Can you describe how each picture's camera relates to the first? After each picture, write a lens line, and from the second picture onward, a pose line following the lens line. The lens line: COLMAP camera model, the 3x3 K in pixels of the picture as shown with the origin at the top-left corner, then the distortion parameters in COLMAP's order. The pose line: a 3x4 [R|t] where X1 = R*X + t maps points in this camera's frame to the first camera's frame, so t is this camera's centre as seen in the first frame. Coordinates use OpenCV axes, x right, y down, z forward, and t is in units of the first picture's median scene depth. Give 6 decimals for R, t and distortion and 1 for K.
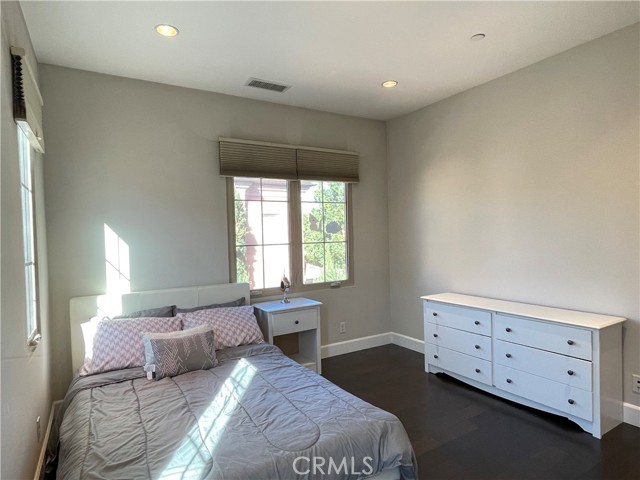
lens RADIAL K [[373.7, 0, 320.0], [0, 373.7, 240.0], [0, 0, 1]] dist [-0.026782, -0.001095]
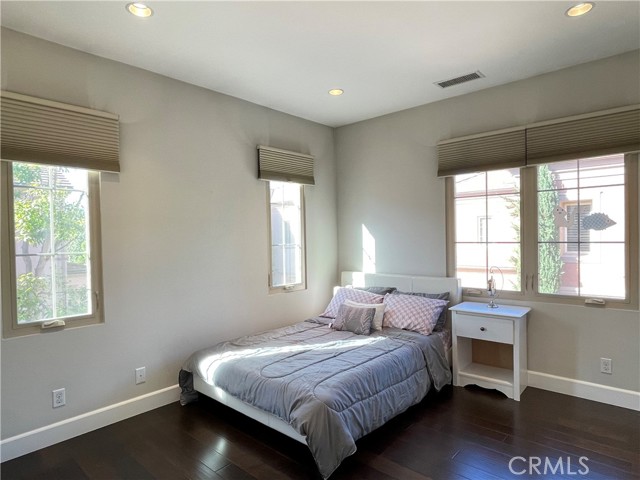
lens RADIAL K [[373.7, 0, 320.0], [0, 373.7, 240.0], [0, 0, 1]] dist [-0.026782, -0.001095]
pose [[0.282220, 0.034240, -0.958739, 0.690490], [-0.002694, 0.999387, 0.034899, -0.027437], [0.959346, -0.007266, 0.282139, 0.365639]]
